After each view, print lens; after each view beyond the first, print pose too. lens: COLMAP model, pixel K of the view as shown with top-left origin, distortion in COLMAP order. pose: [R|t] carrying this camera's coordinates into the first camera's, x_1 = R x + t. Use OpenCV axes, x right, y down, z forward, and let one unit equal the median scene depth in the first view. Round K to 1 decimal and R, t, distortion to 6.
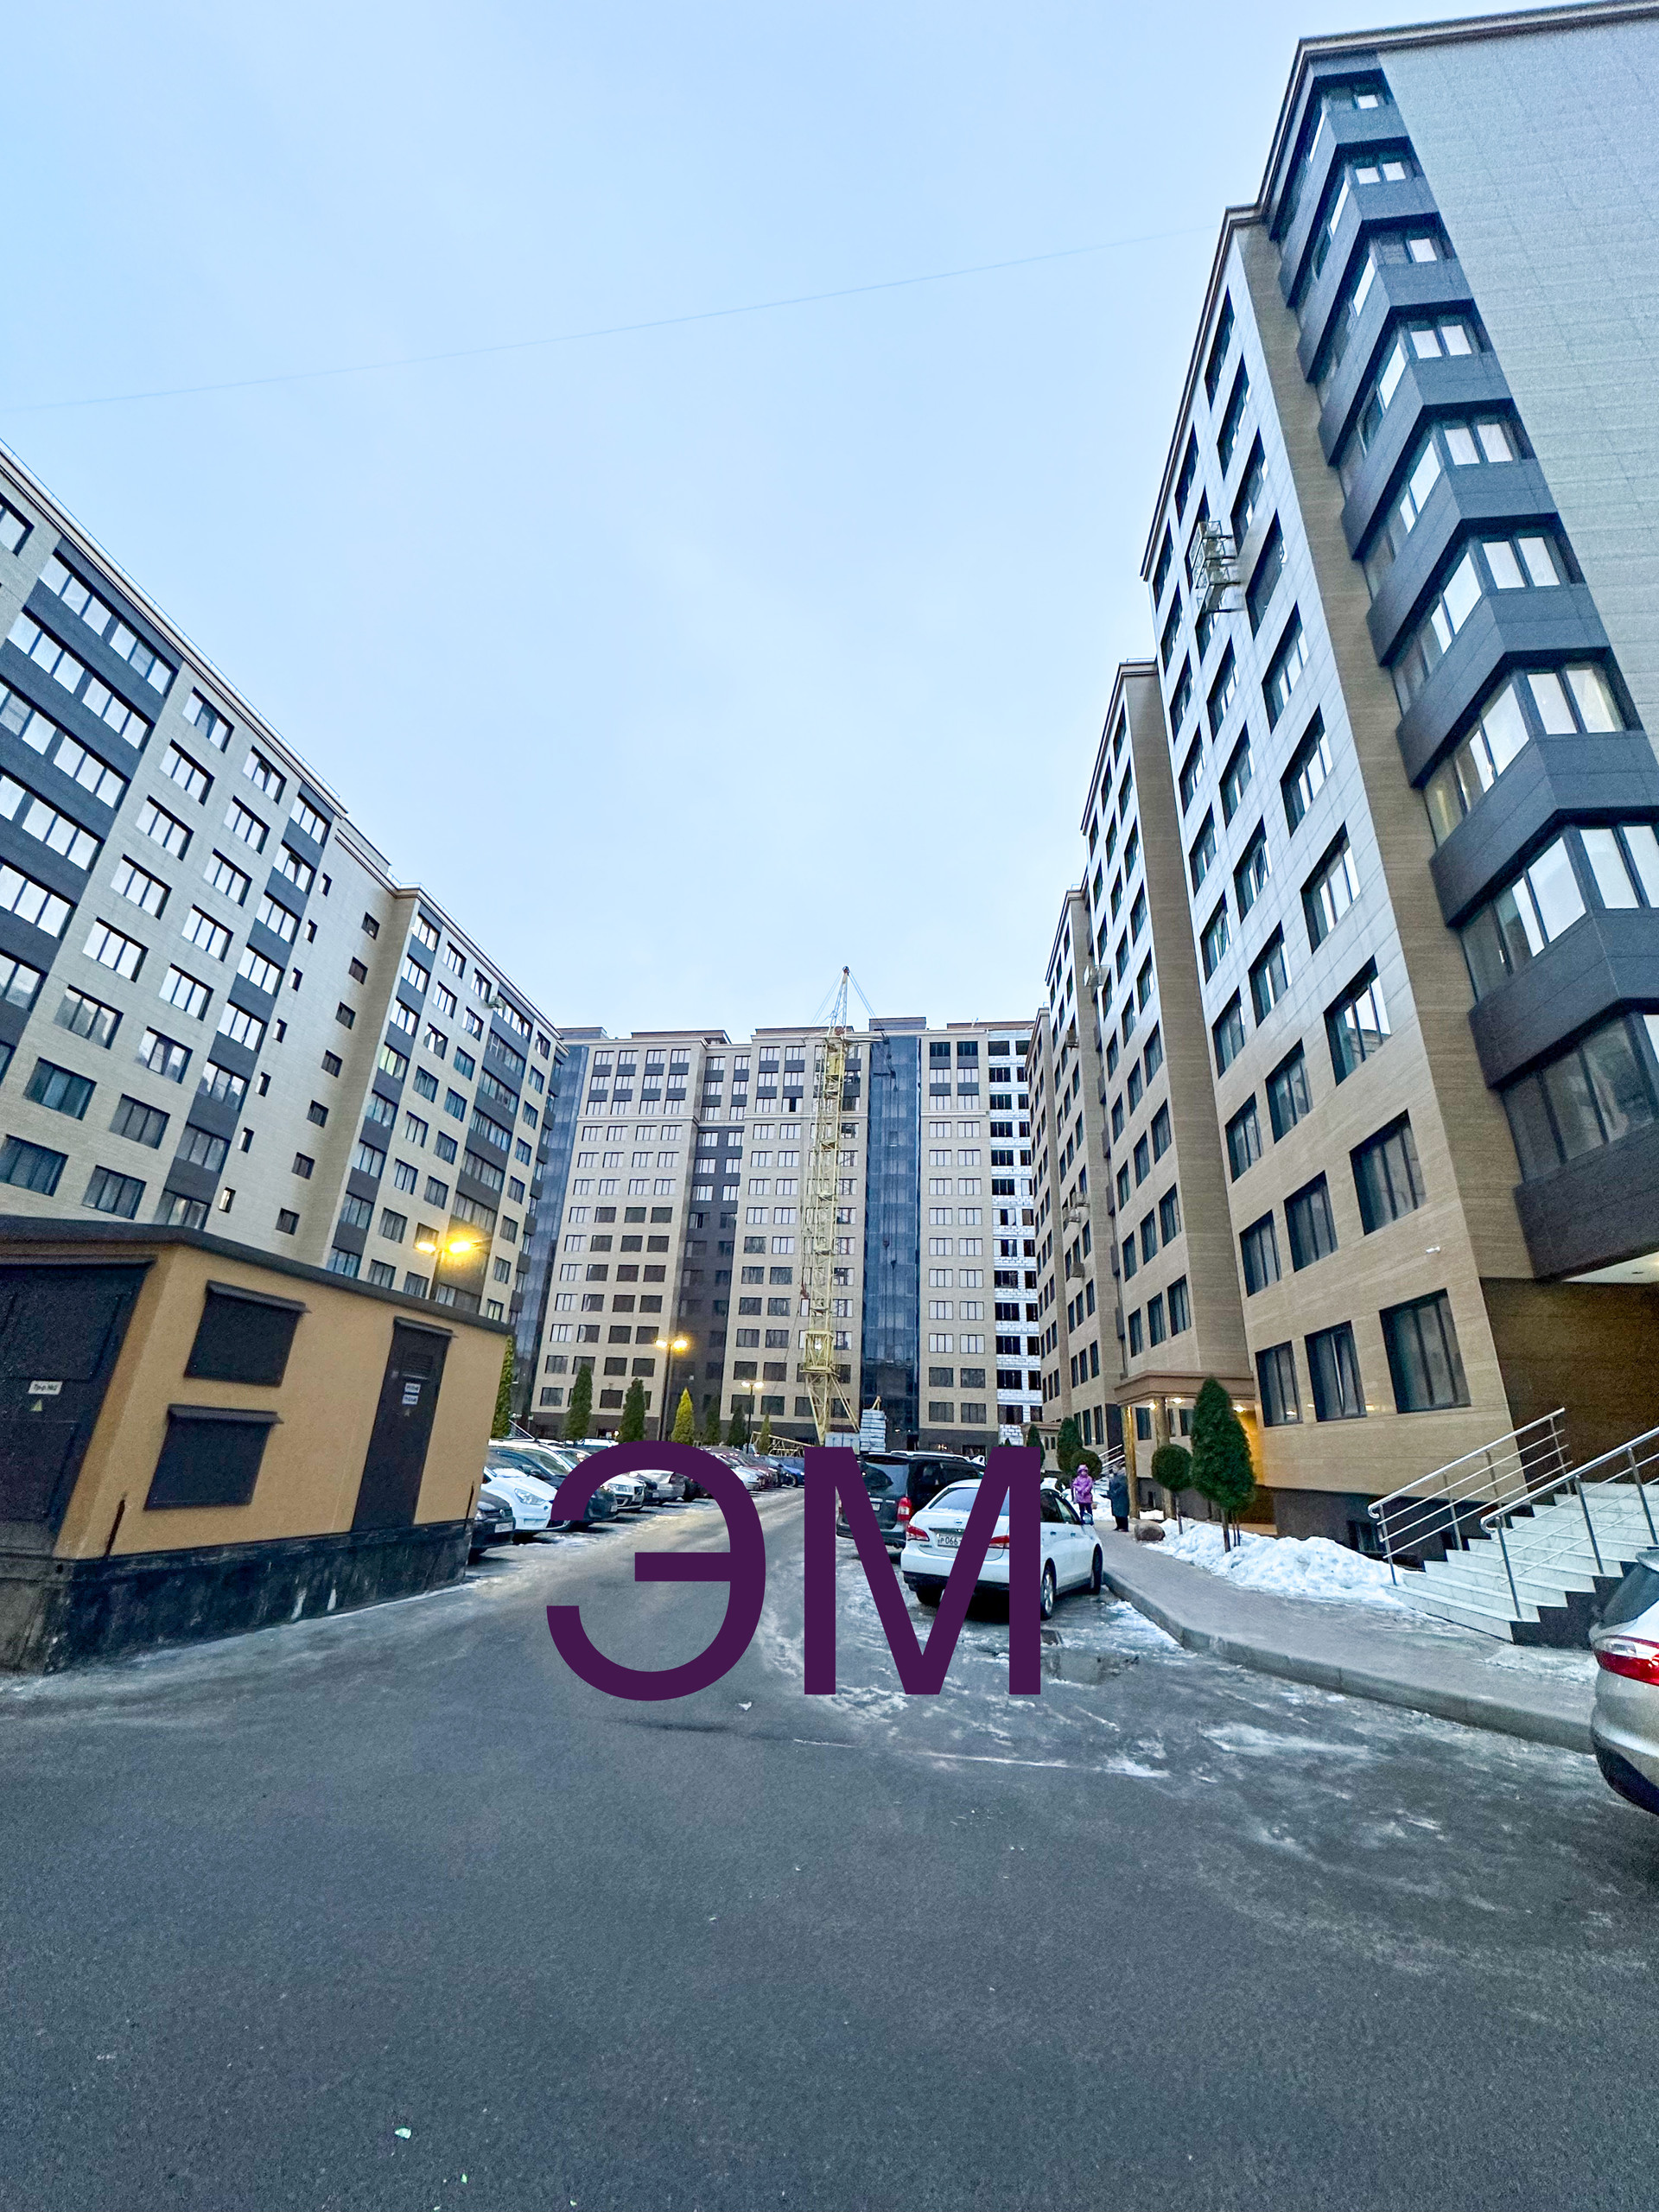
lens RADIAL K [[878.0, 0, 838.5], [0, 878.0, 1102.0], [0, 0, 1]] dist [-0.002266, 0.000167]
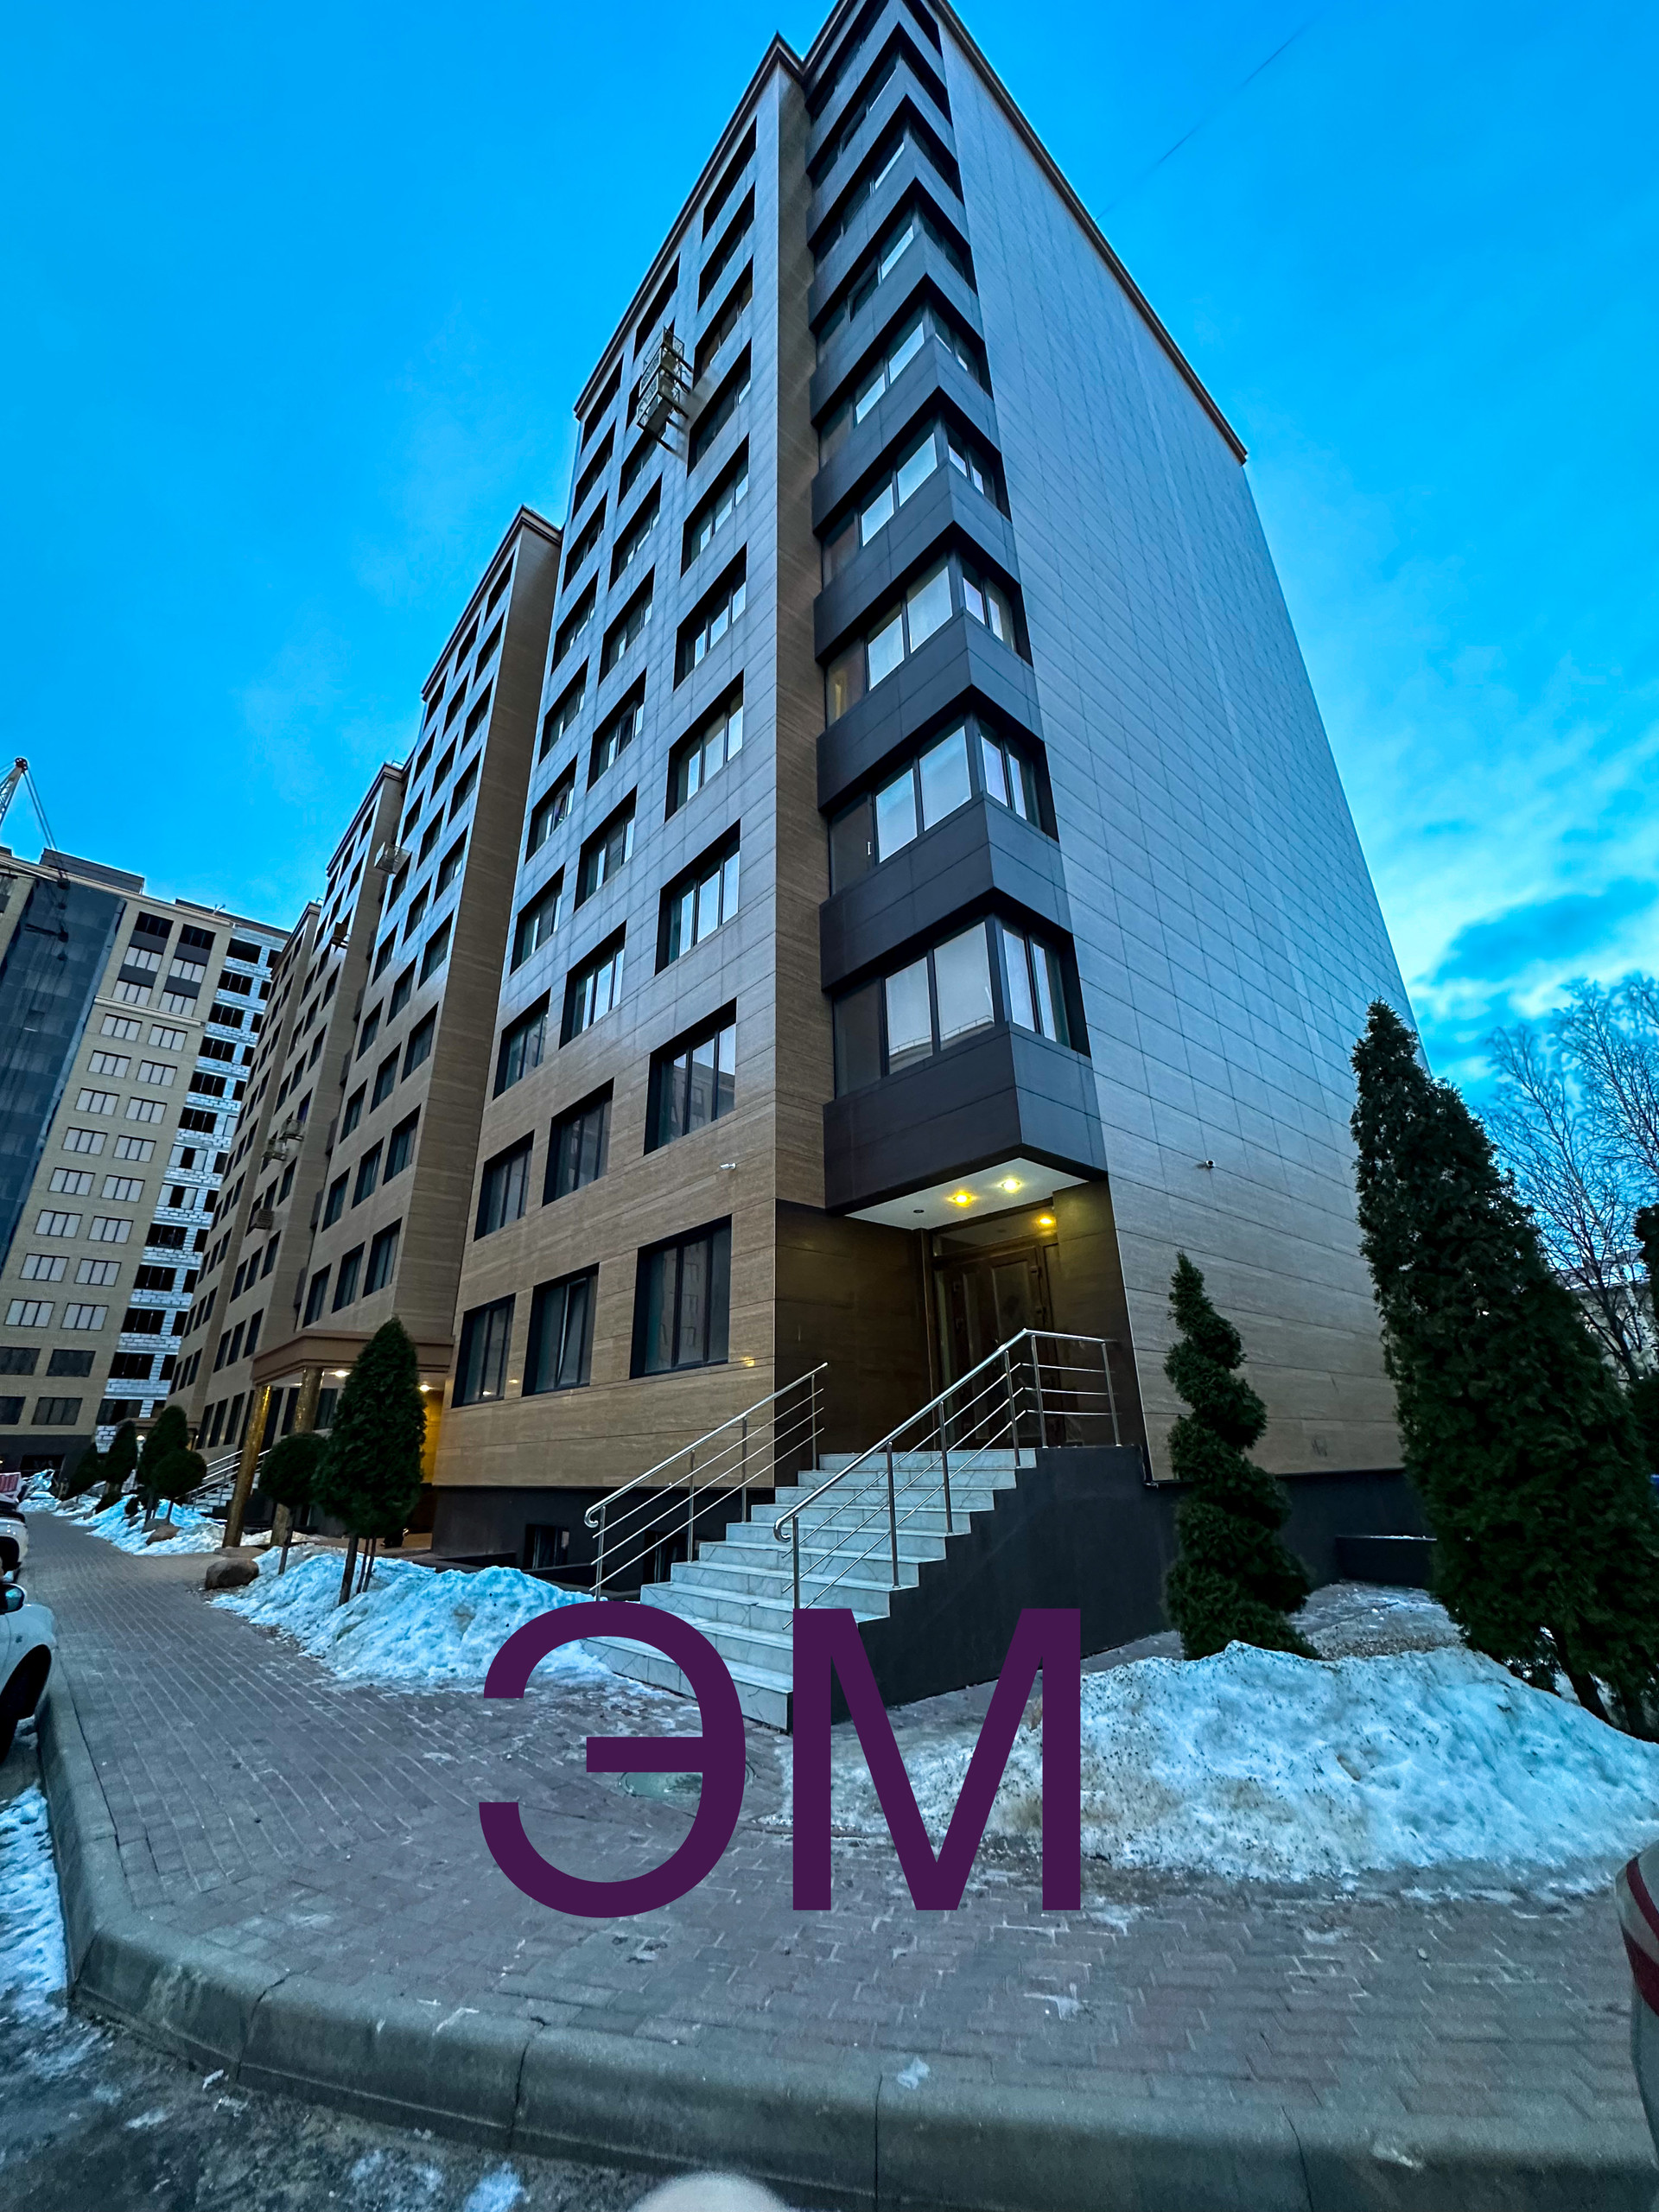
lens RADIAL K [[878.0, 0, 833.8], [0, 878.0, 1105.8], [0, 0, 1]] dist [-0.002266, 0.000167]
pose [[0.680760, 0.225499, 0.696934, 0.097384], [-0.227992, 0.969405, -0.090959, -0.016861], [-0.696122, -0.096974, 0.711344, 0.233435]]
